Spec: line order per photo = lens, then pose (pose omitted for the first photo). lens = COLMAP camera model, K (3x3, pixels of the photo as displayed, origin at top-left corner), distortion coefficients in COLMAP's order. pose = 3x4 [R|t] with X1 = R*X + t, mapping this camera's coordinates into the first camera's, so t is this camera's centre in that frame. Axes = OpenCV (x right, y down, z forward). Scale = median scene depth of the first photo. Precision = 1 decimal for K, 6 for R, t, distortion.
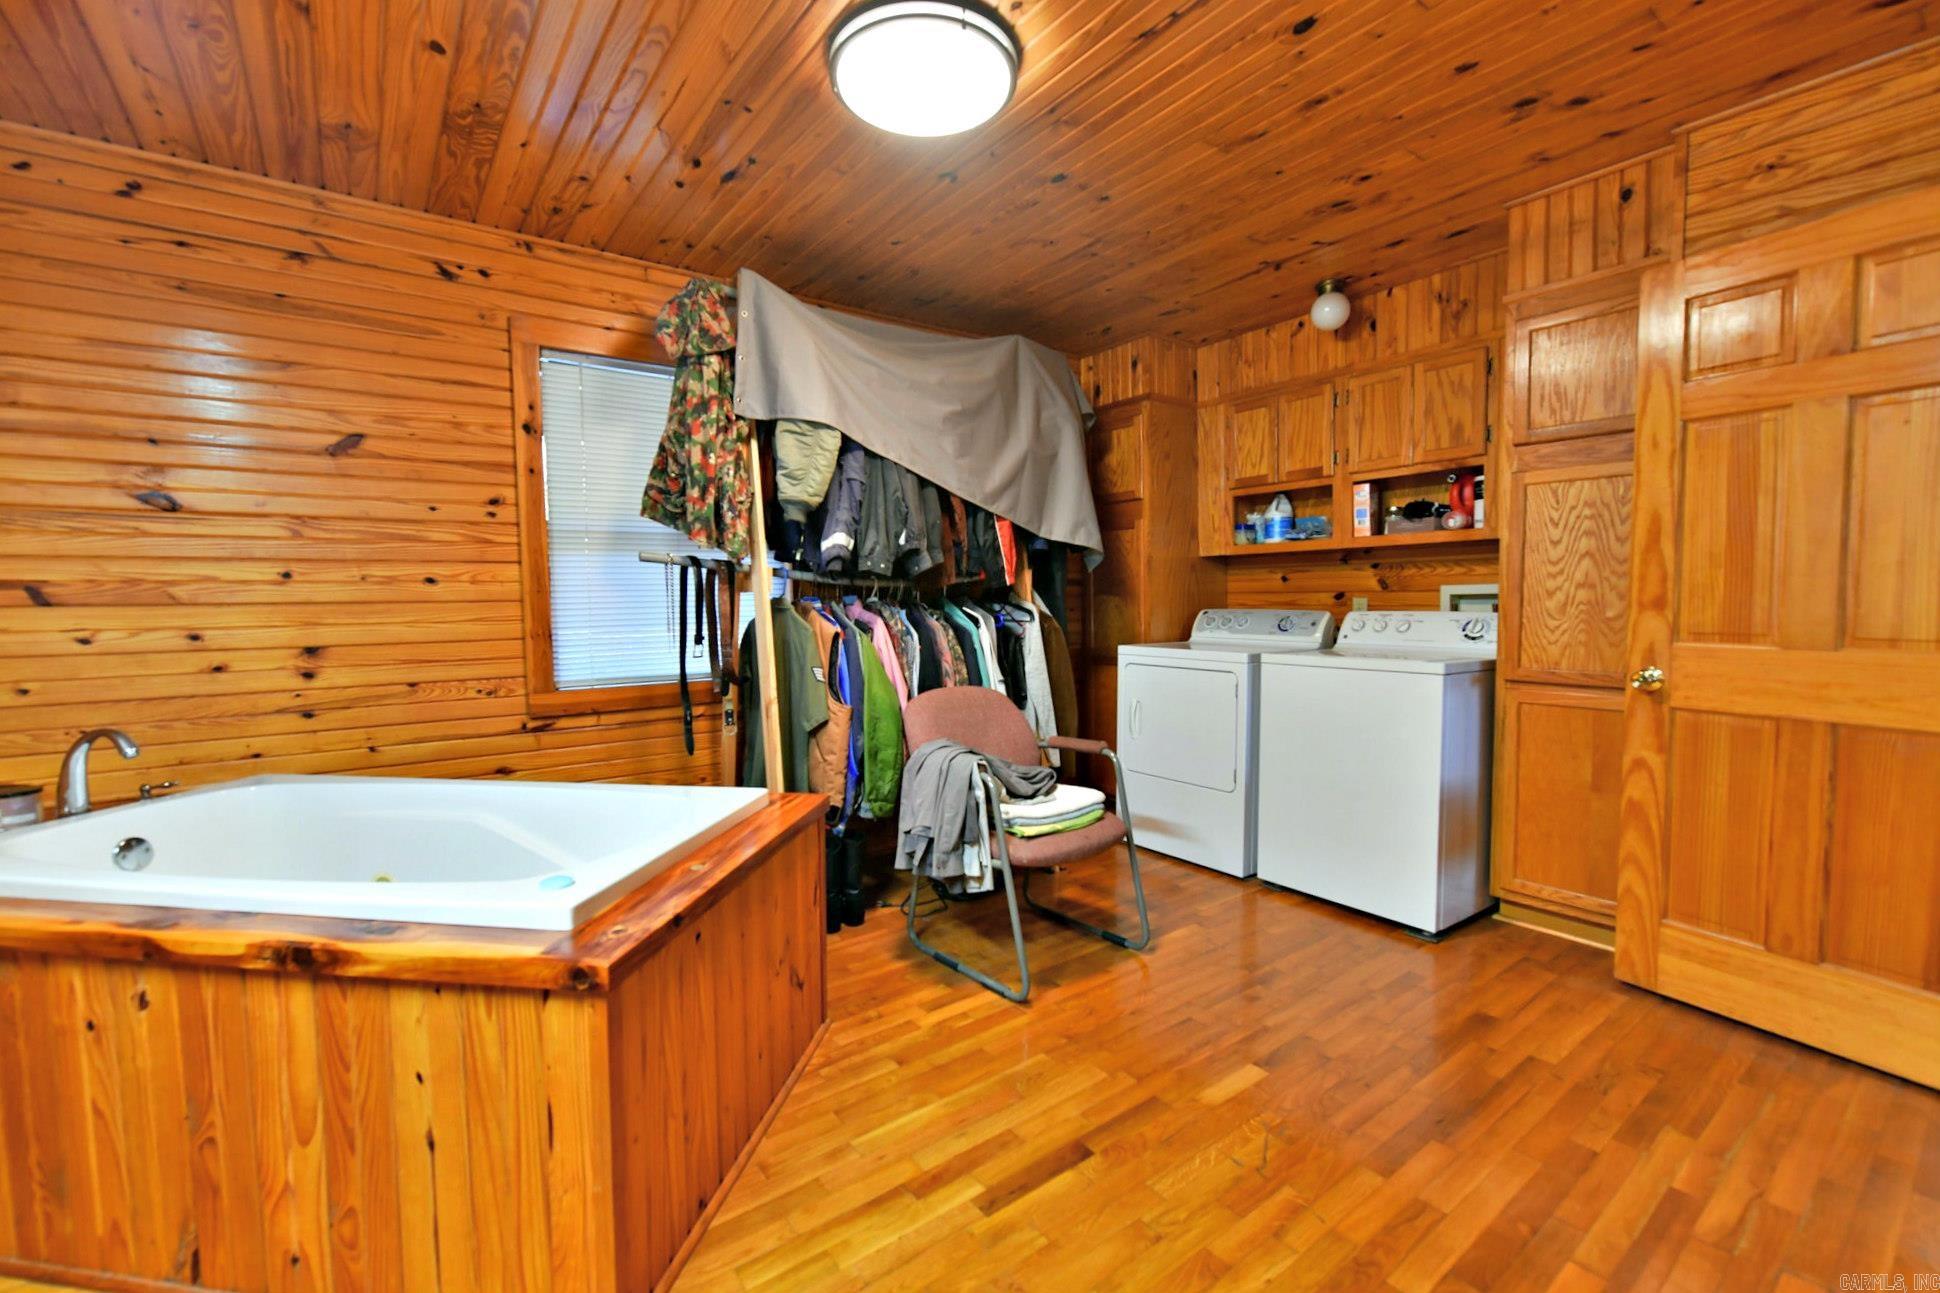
lens RADIAL K [[810.9, 0, 980.2], [0, 810.9, 648.7], [0, 0, 1]] dist [-0.000365, -0.000462]
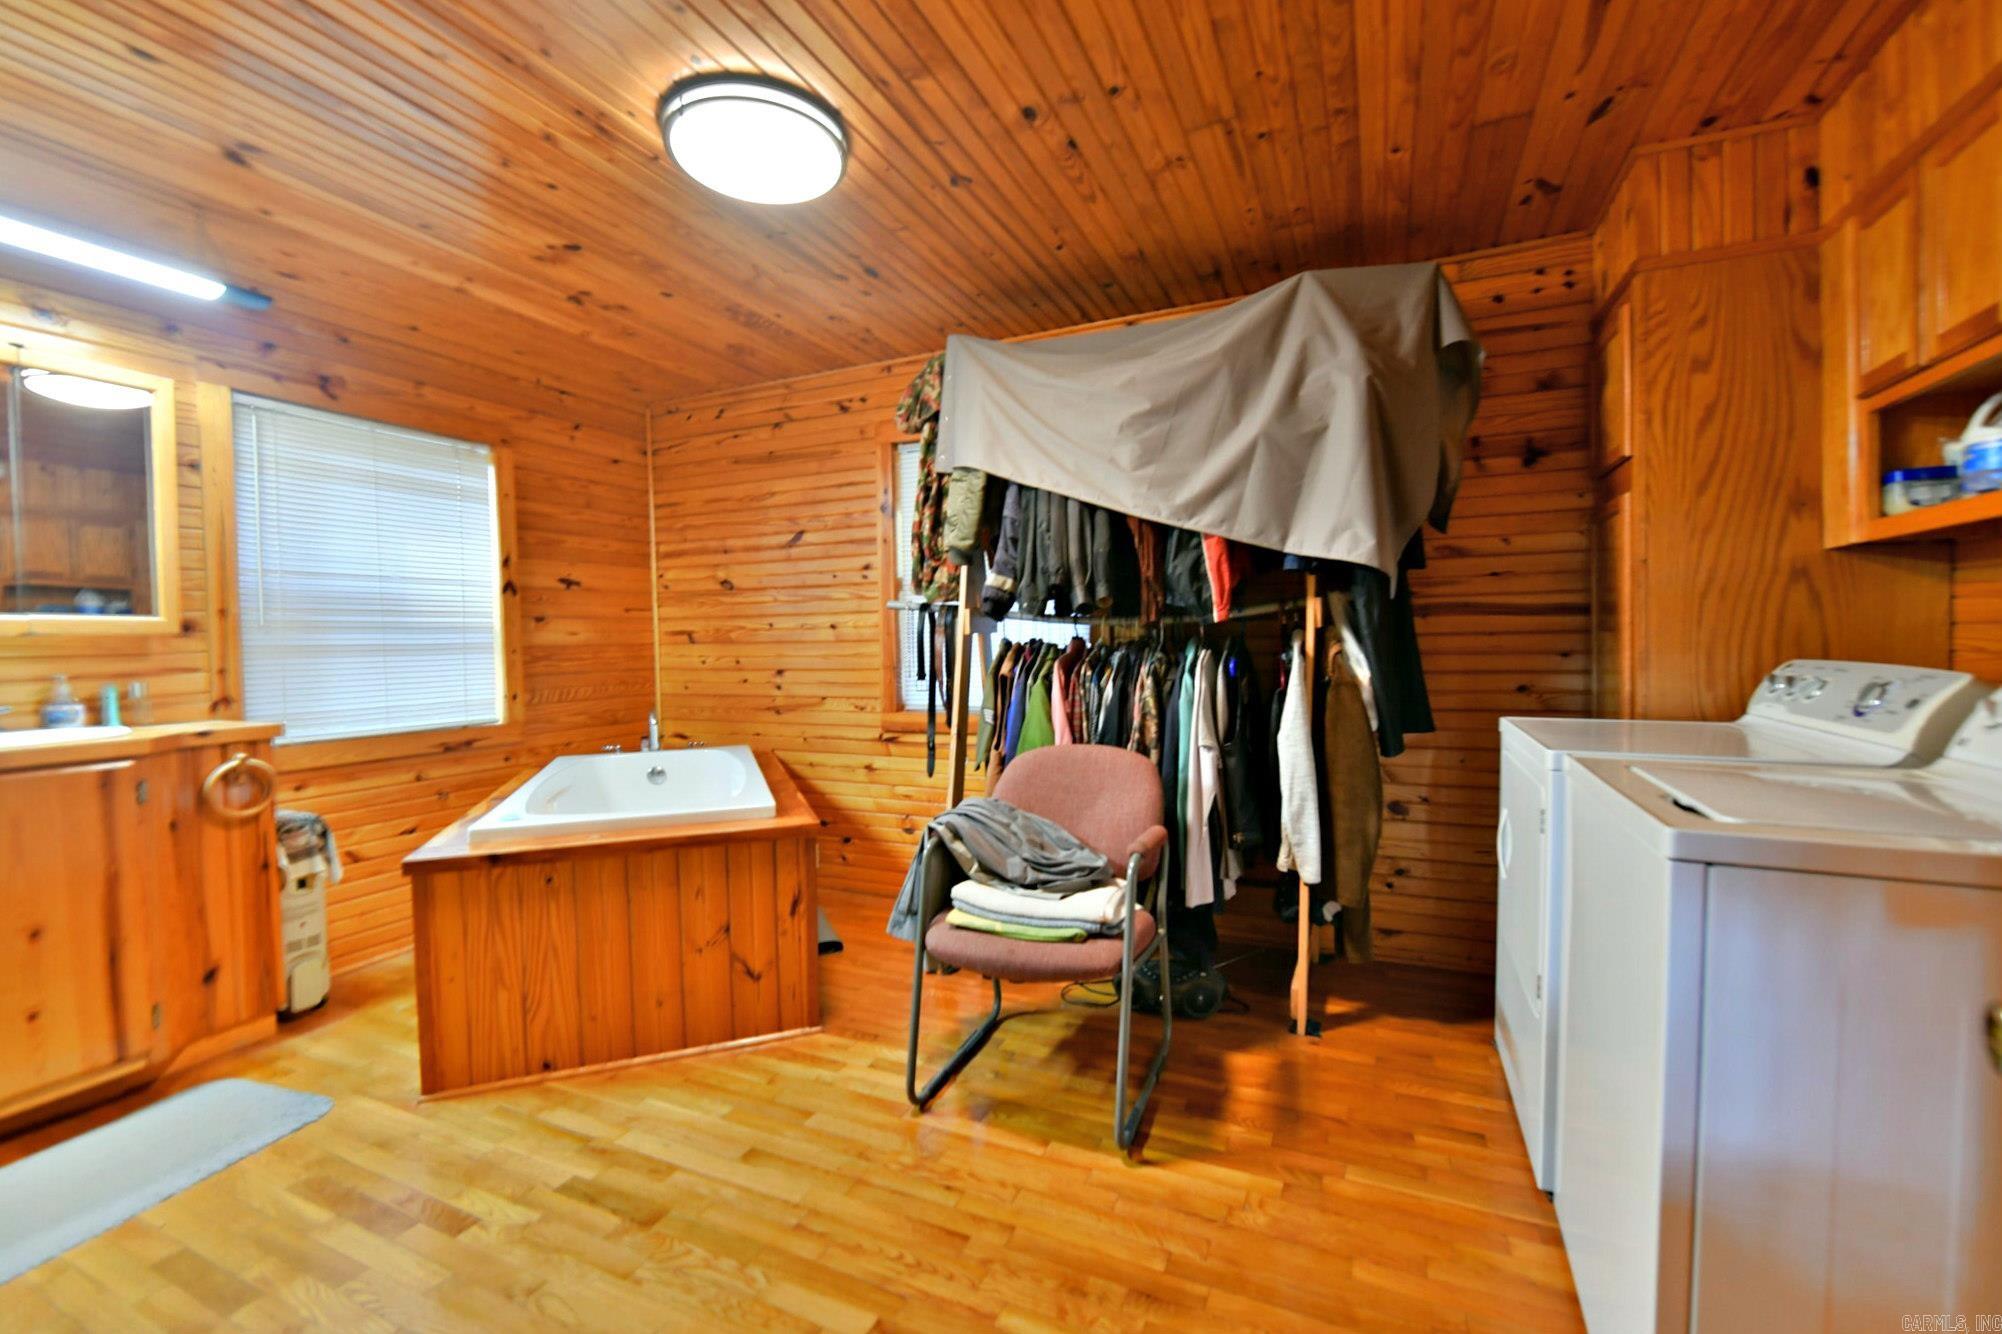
lens RADIAL K [[836.8, 0, 1011.6], [0, 836.8, 669.3], [0, 0, 1]] dist [-0.000365, -0.000462]
pose [[0.487624, 0.035551, -0.872329, 0.723452], [-0.046548, 0.998808, 0.014685, -0.042727], [0.871812, 0.033445, 0.488698, 0.527452]]
